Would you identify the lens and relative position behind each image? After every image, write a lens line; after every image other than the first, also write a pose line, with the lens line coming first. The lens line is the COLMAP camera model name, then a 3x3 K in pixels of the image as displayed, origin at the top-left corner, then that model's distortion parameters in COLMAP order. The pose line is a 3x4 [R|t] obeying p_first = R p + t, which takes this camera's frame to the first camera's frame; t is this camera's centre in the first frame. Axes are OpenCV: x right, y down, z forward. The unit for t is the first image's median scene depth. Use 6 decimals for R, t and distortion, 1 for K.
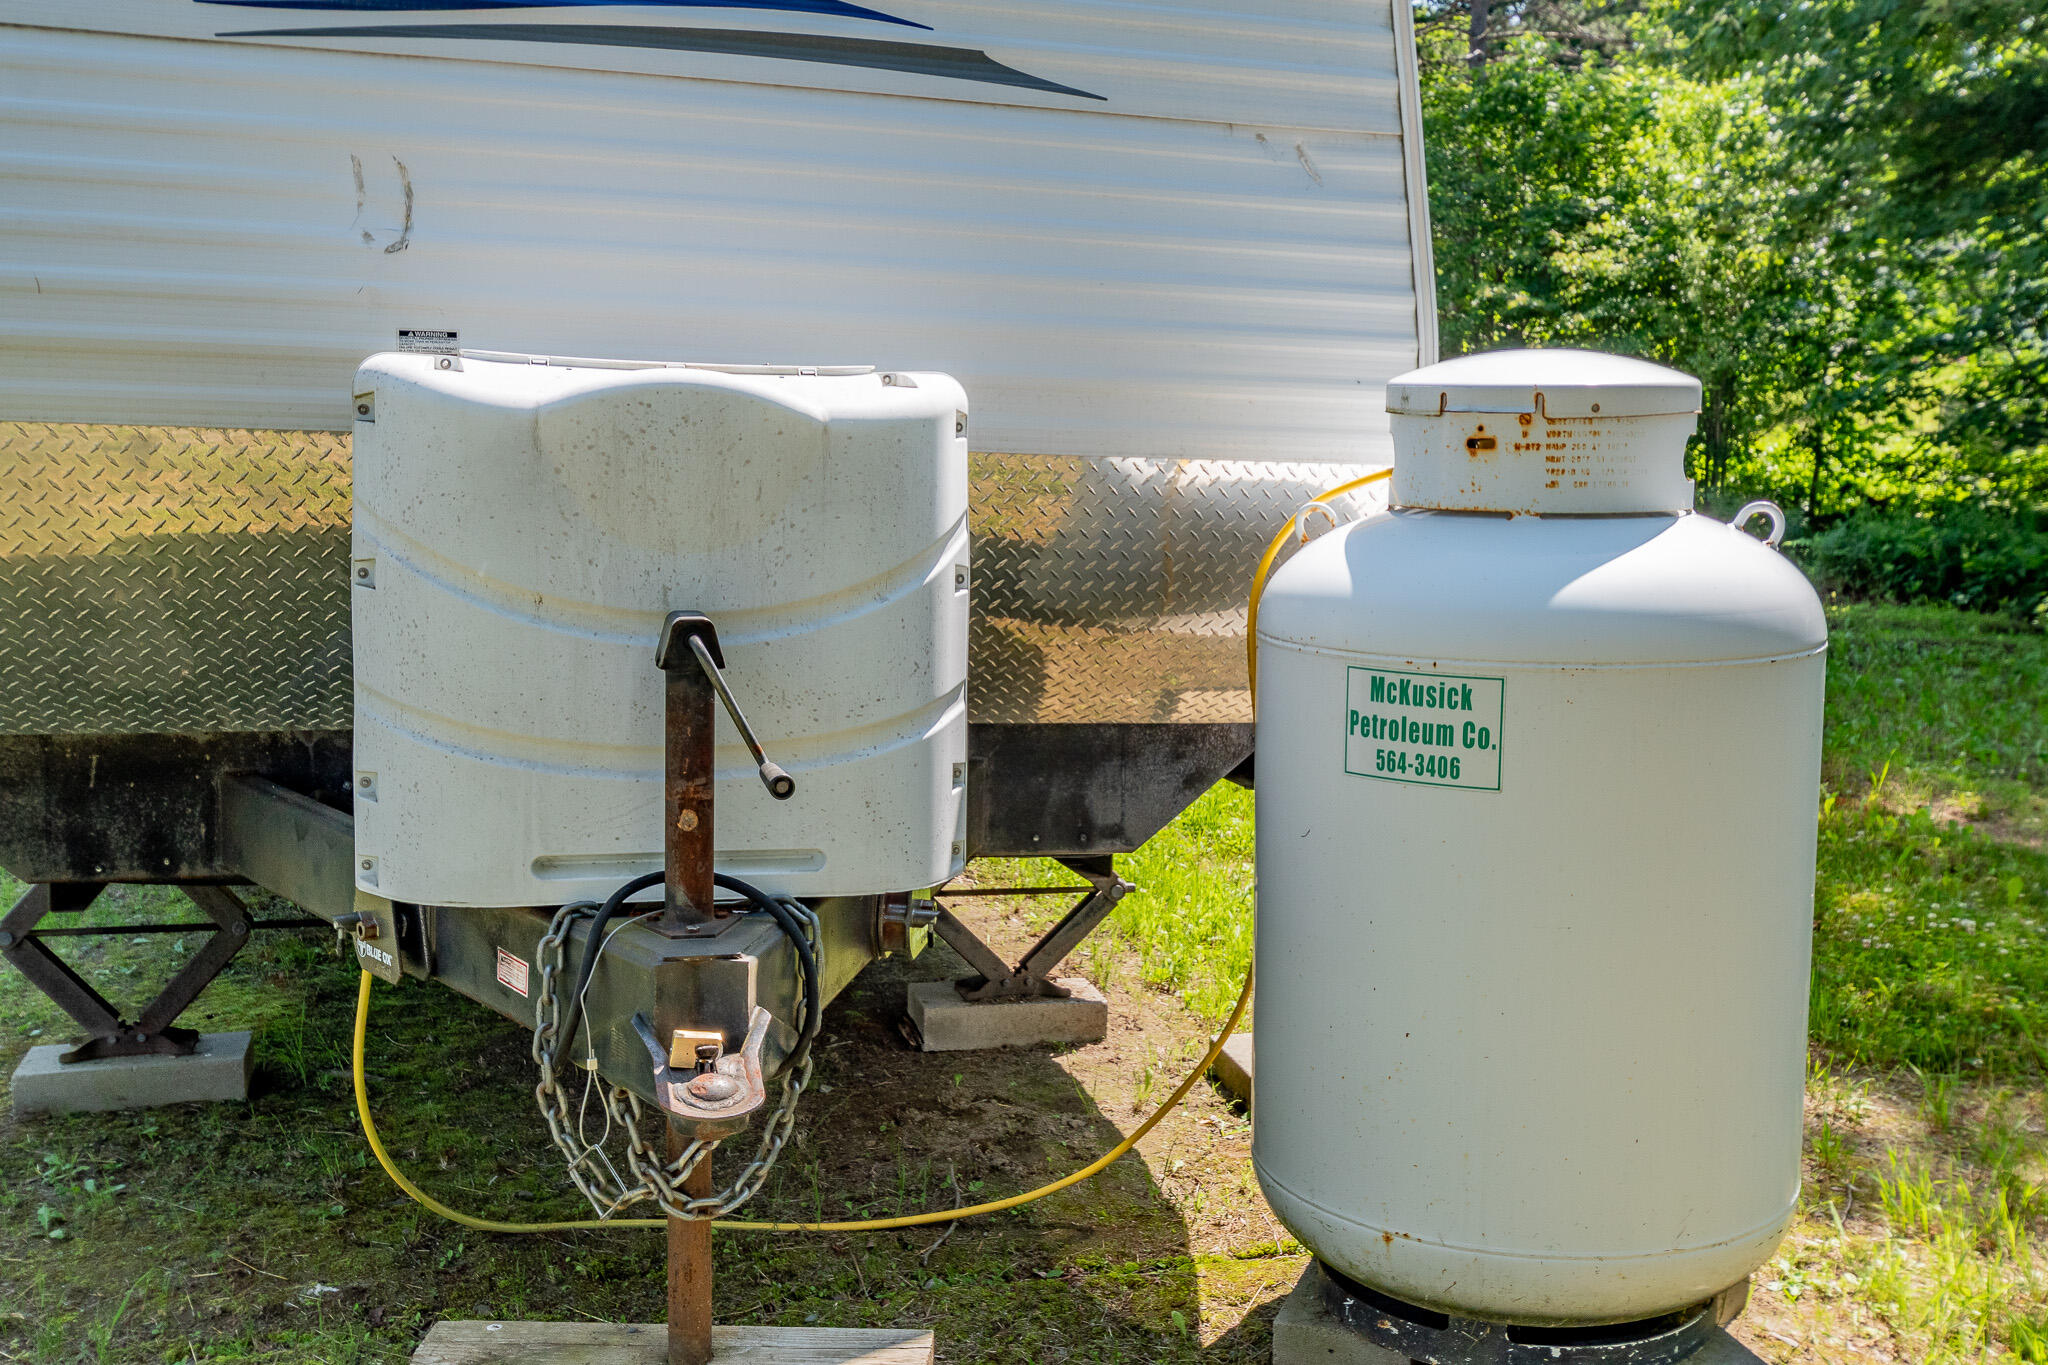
lens RADIAL K [[2036.0, 0, 1024.0], [0, 2036.0, 682.5], [0, 0, 1]] dist [0.002207, -0.000028]
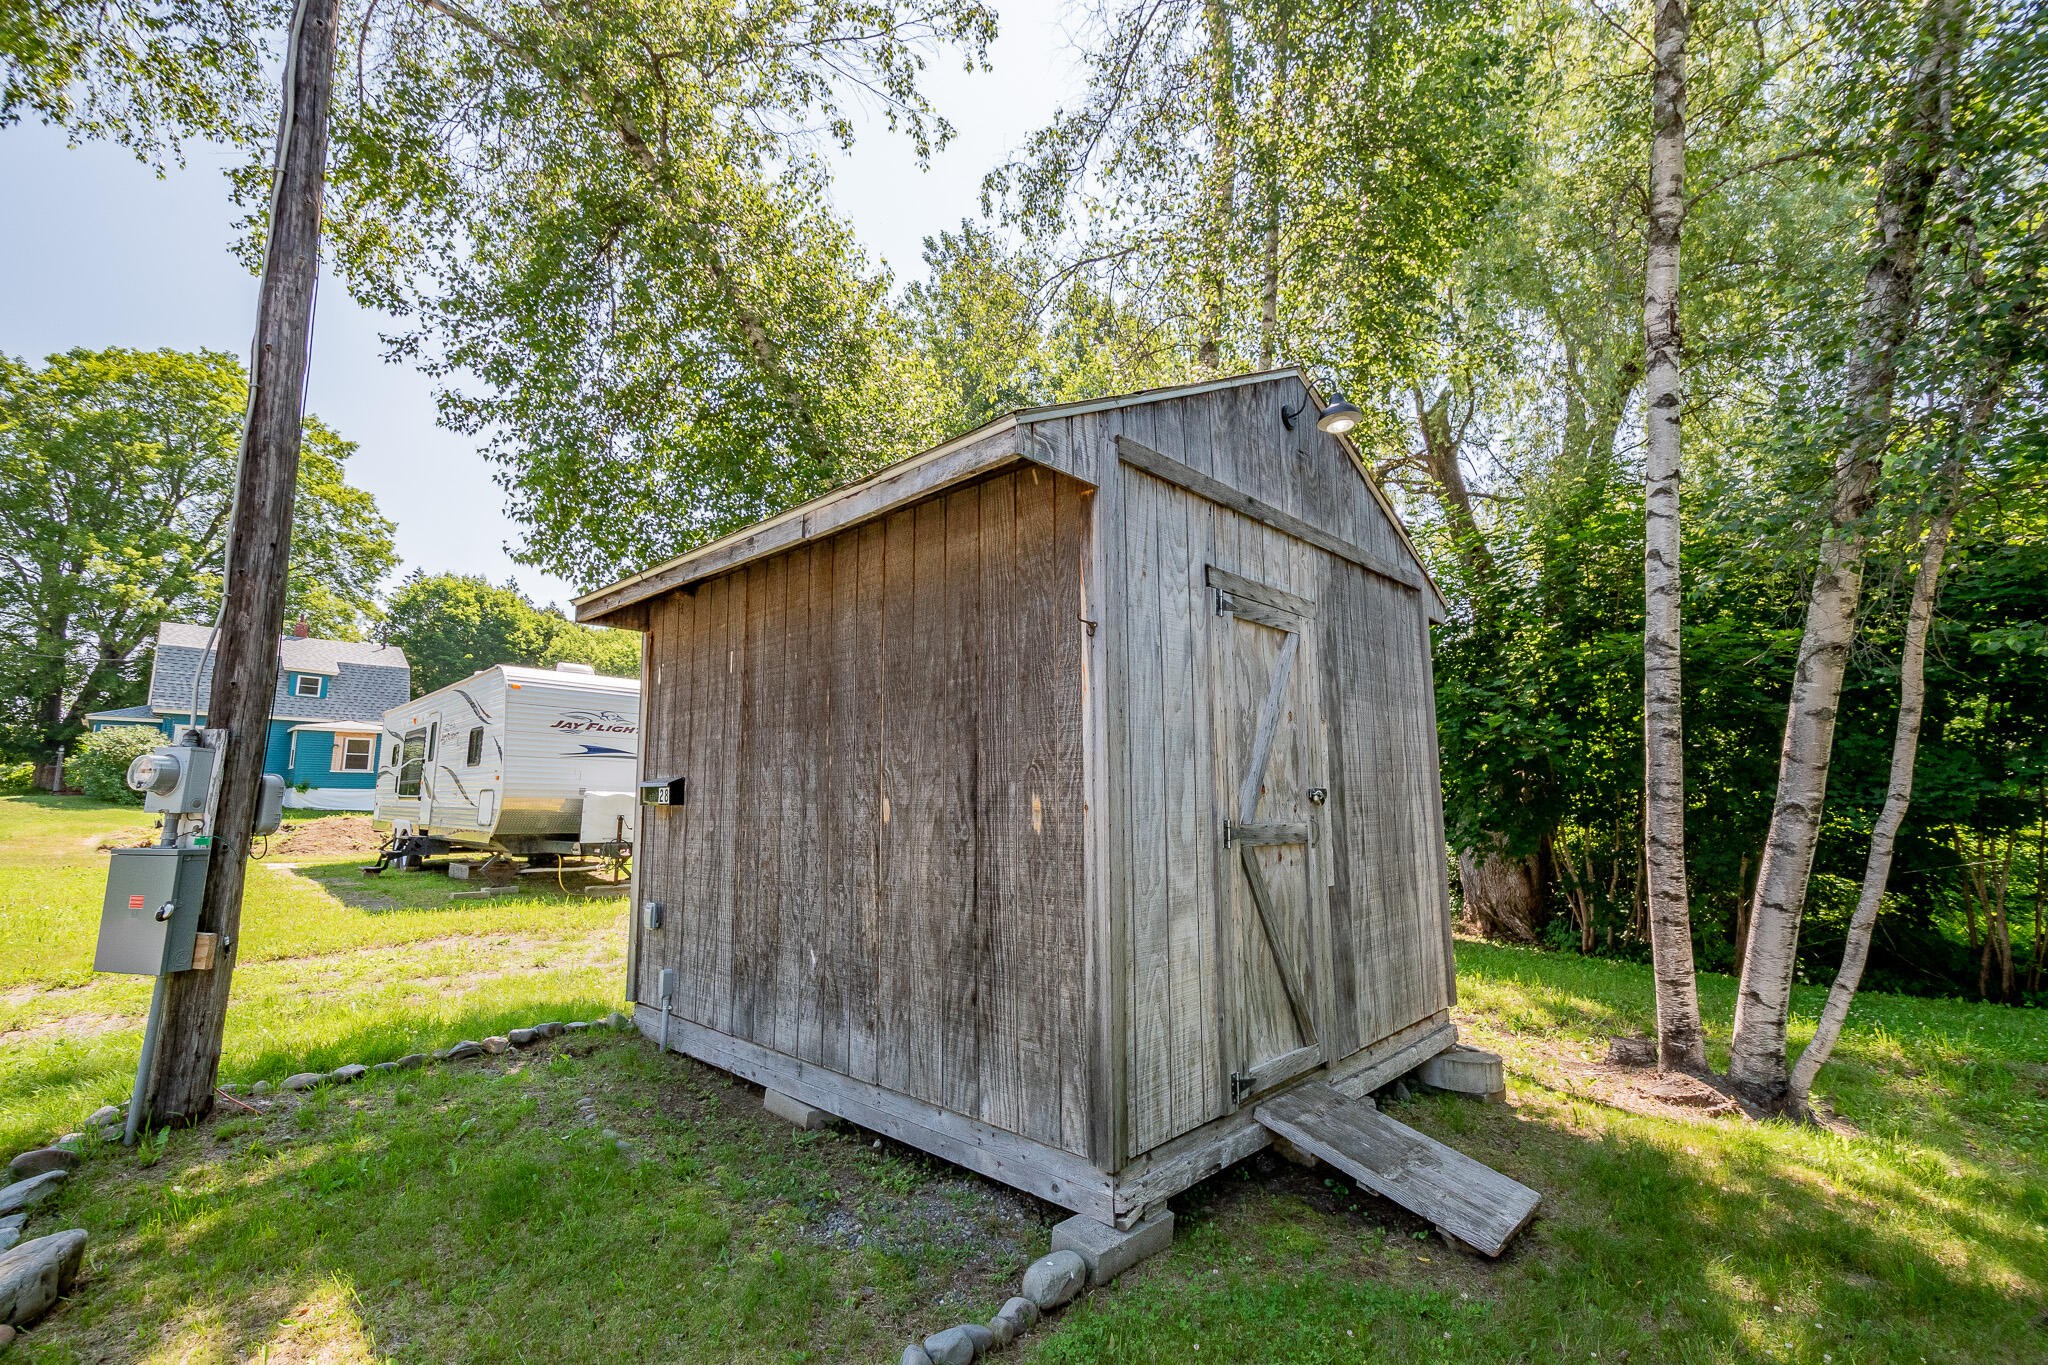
lens RADIAL K [[880.1, 0, 1022.8], [0, 880.1, 692.3], [0, 0, 1]] dist [0.020412, -0.005589]
pose [[0.892670, 0.051722, 0.447733, -0.344467], [0.057356, 0.972281, -0.226673, 0.460919], [-0.447046, 0.228024, 0.864959, -3.720775]]
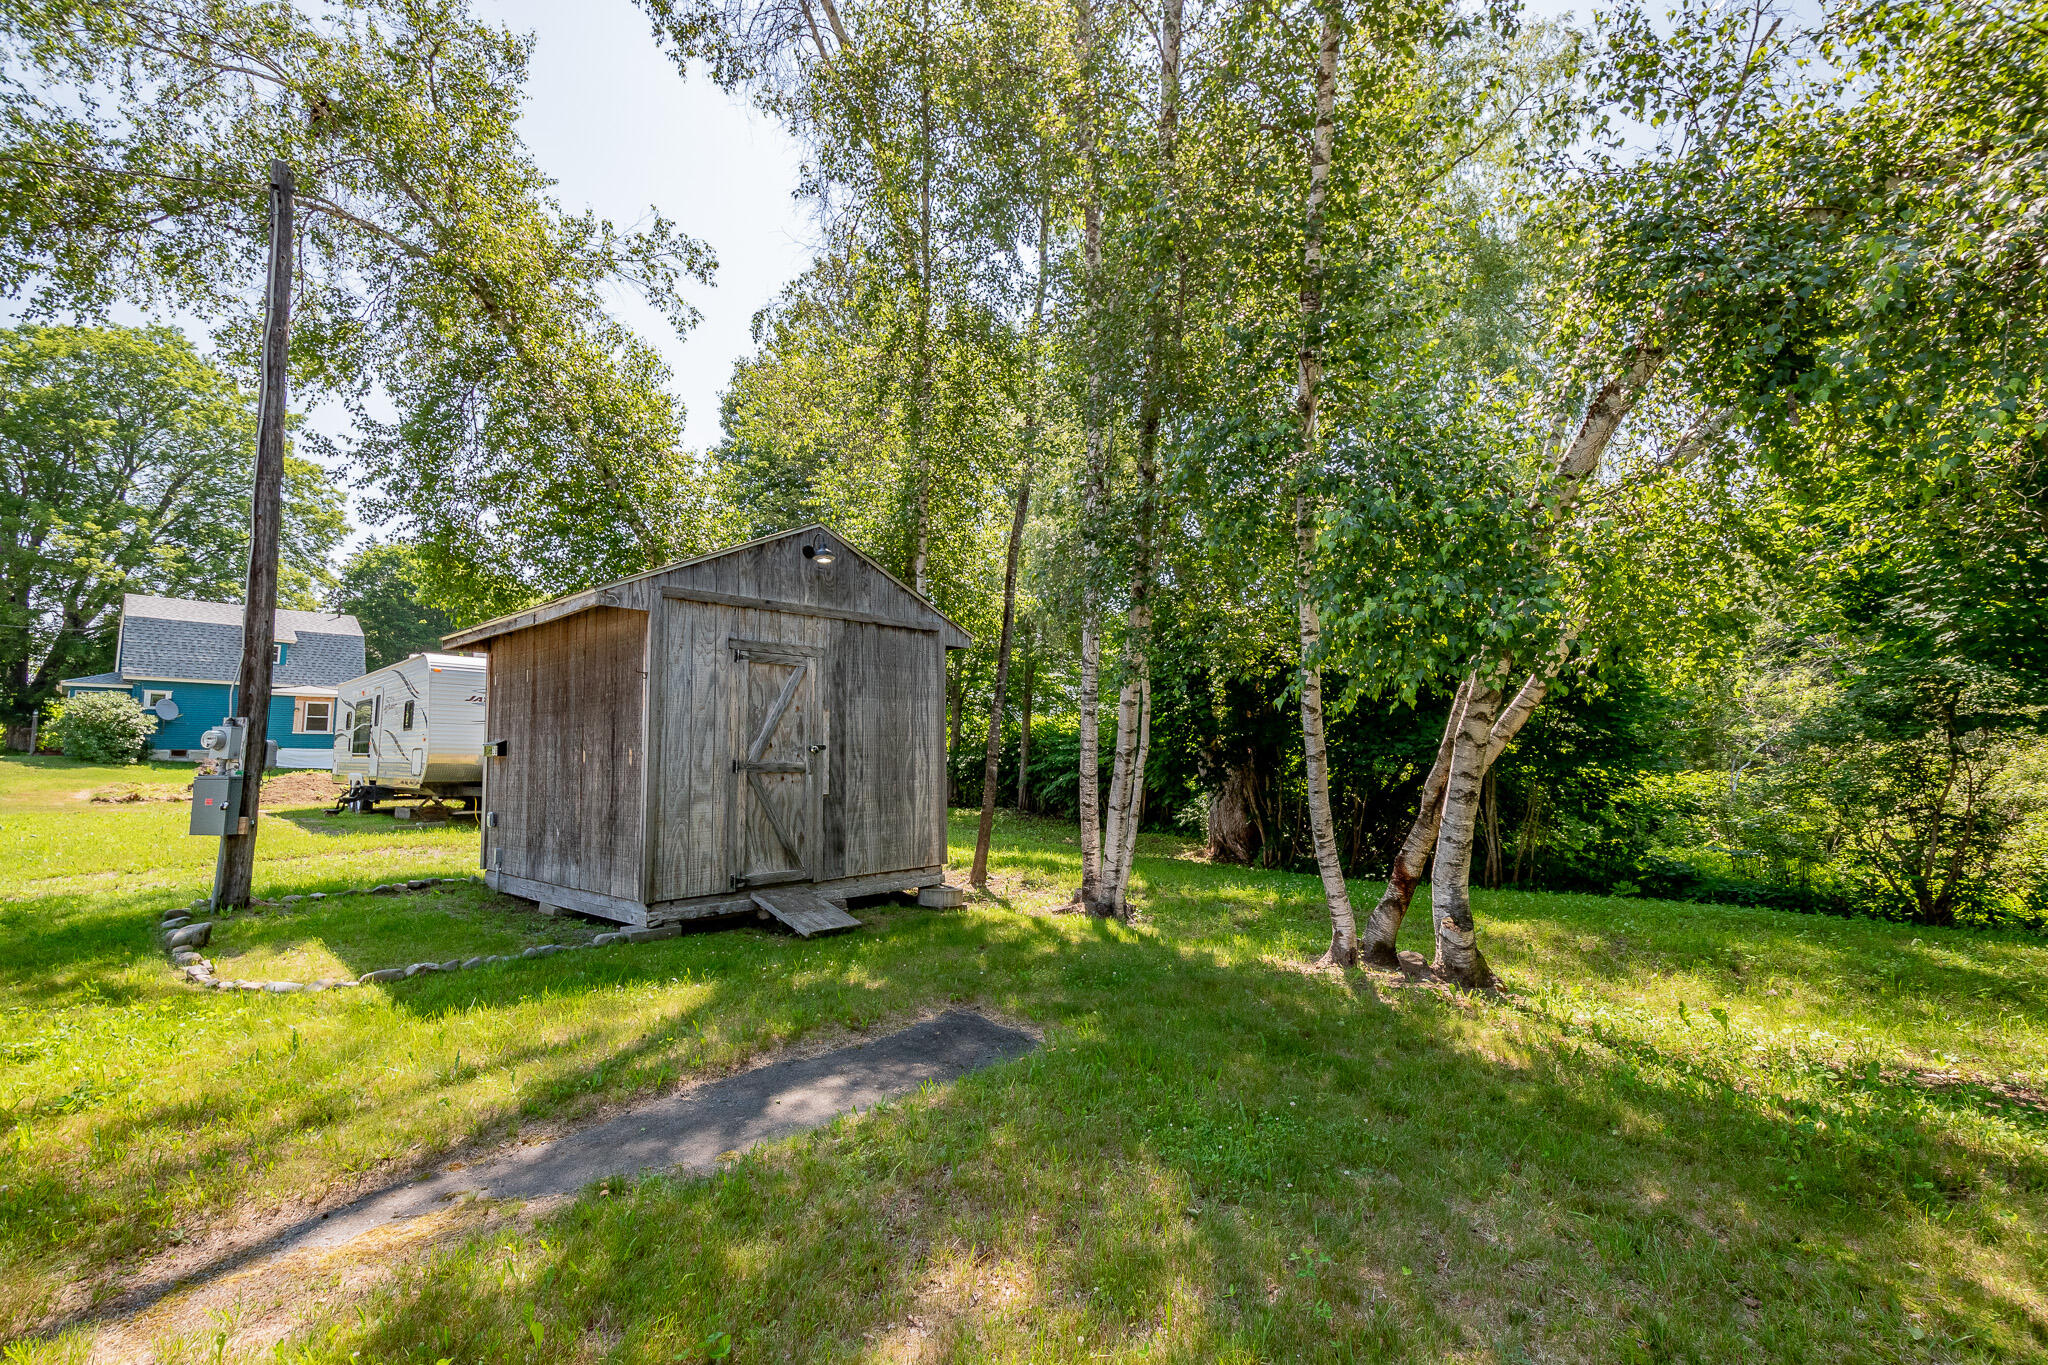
lens RADIAL K [[896.3, 0, 1027.9], [0, 896.3, 690.3], [0, 0, 1]] dist [0.013237, -0.000953]
pose [[0.881390, 0.029155, 0.471489, -0.012956], [0.063988, 0.981526, -0.180311, 0.714485], [-0.468036, 0.189094, 0.863242, -5.561831]]
